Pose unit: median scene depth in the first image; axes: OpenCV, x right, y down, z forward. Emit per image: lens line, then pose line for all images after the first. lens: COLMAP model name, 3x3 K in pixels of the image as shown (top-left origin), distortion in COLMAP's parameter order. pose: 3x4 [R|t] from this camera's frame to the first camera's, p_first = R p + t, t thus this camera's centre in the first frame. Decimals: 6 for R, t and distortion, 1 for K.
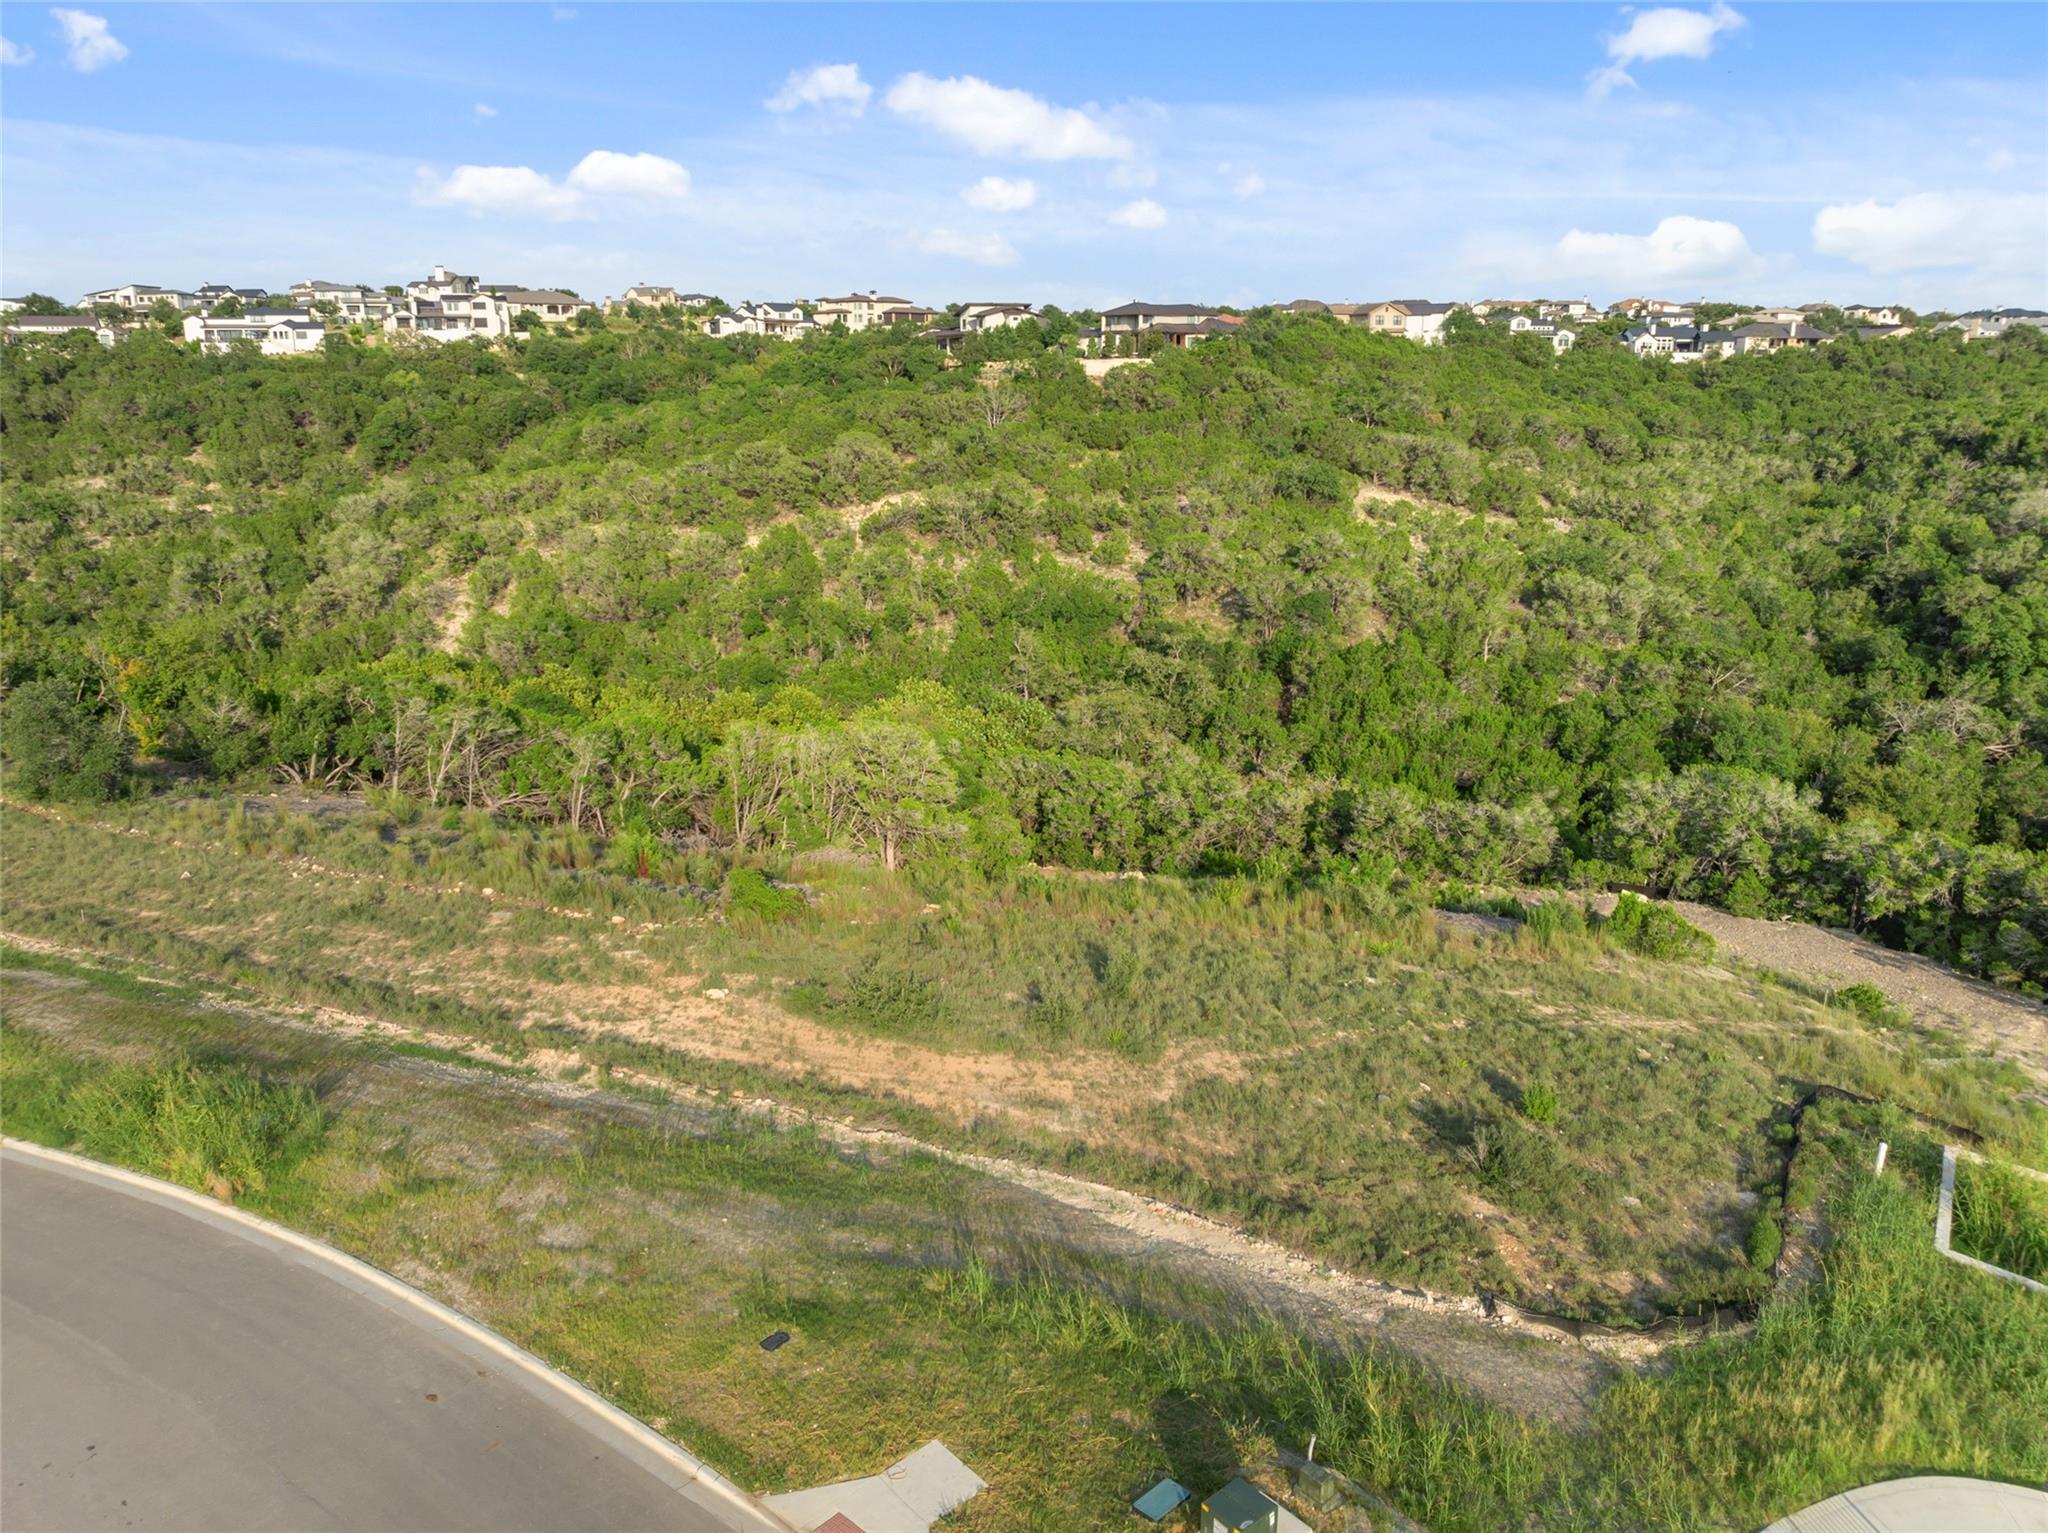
lens RADIAL K [[1438.7, 0, 1024.0], [0, 1438.7, 766.5], [0, 0, 1]] dist [-0.042616, 0.007591]
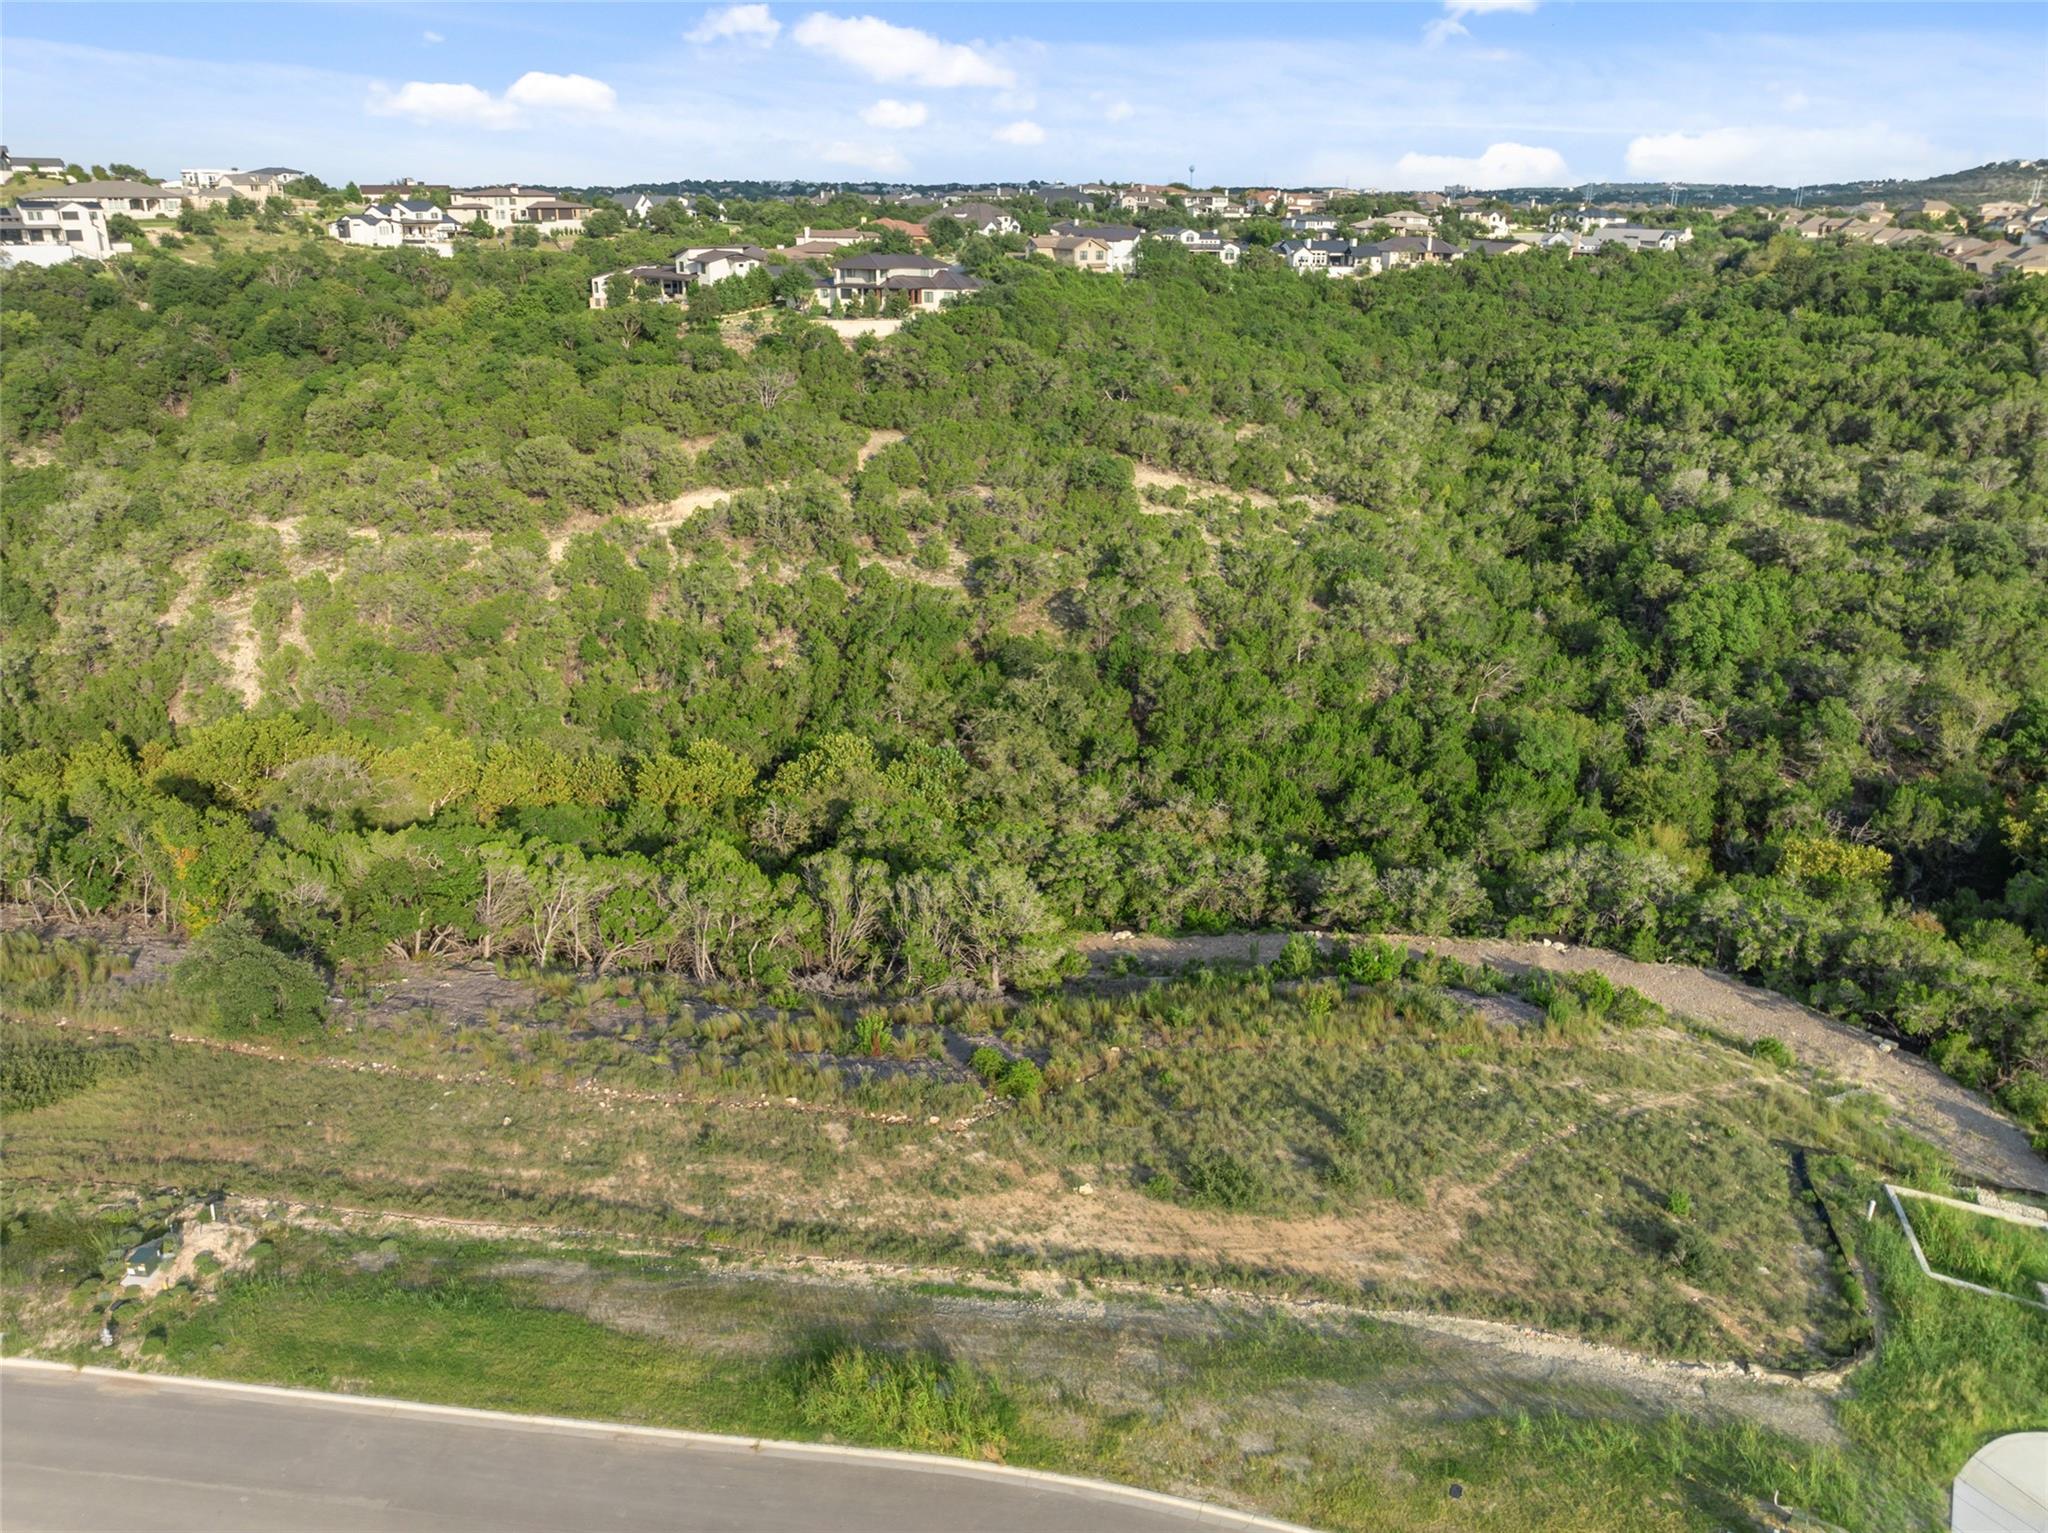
lens RADIAL K [[1492.8, 0, 1025.1], [0, 1492.8, 759.7], [0, 0, 1]] dist [-0.046627, 0.015572]
pose [[0.962713, -0.080821, 0.258170, -0.159829], [0.056644, 0.993398, 0.099760, -0.101414], [-0.264528, -0.081417, 0.960935, -0.072434]]
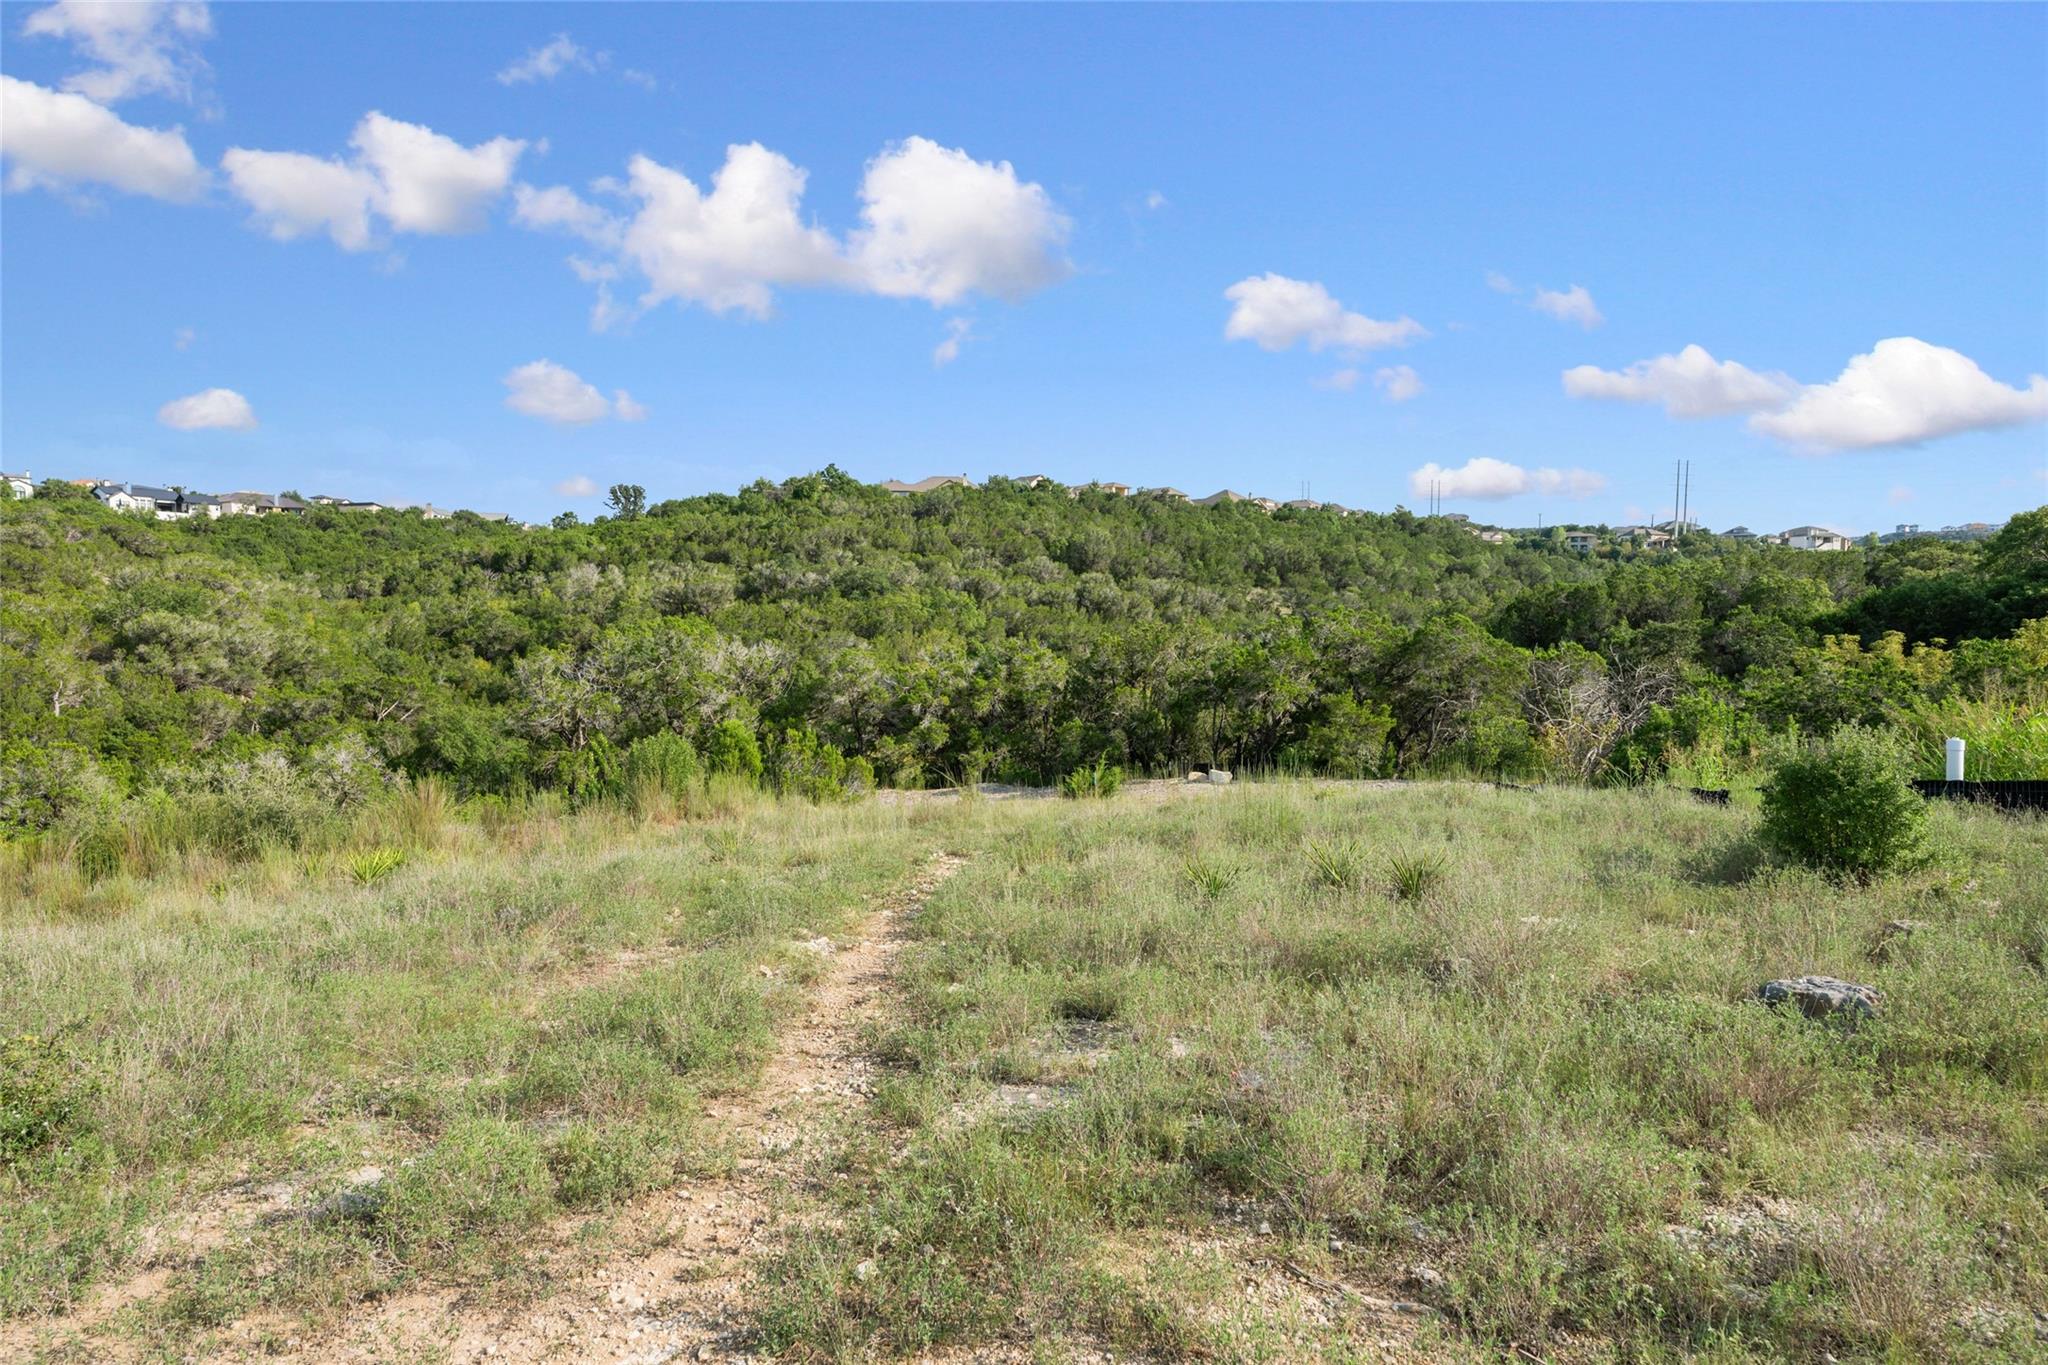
lens RADIAL K [[1159.2, 0, 1024.3], [0, 1159.2, 680.6], [0, 0, 1]] dist [-0.002097, 0.000854]
pose [[0.468323, -0.047412, 0.882284, 0.024226], [0.224928, 0.972058, -0.067157, 0.044577], [-0.854447, 0.229902, 0.465902, 0.232536]]
